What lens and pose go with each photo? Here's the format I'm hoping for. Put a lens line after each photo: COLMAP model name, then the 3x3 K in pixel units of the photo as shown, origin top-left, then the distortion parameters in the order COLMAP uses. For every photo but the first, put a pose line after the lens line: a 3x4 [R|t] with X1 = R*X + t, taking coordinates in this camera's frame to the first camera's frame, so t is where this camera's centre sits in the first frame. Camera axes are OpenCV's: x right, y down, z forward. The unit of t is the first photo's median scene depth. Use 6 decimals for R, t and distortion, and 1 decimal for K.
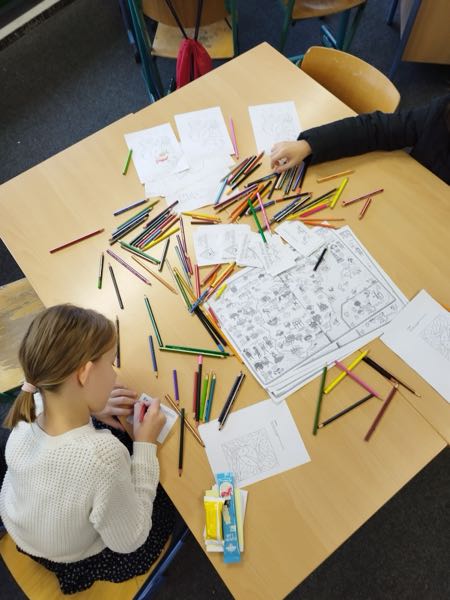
lens RADIAL K [[431.3, 0, 224.7], [0, 431.3, 300.0], [0, 0, 1]] dist [0.000603, 0.000463]
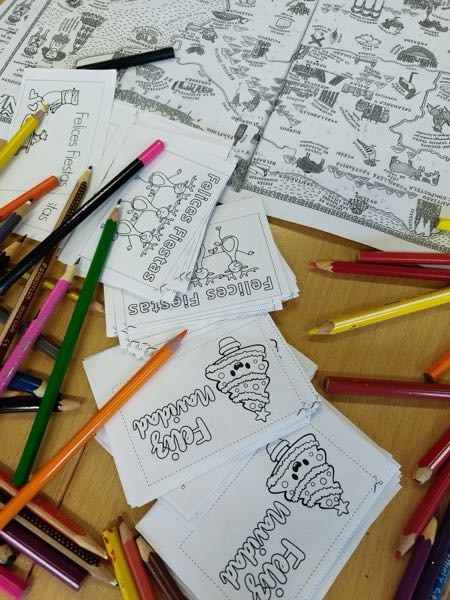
lens RADIAL K [[431.3, 0, 224.6], [0, 431.3, 299.3], [0, 0, 1]] dist [0.000603, 0.000463]
pose [[-0.598757, -0.743138, 0.298724, -0.020962], [0.740082, -0.370748, 0.561092, -0.270341], [-0.306217, 0.557038, 0.771971, 0.872730]]
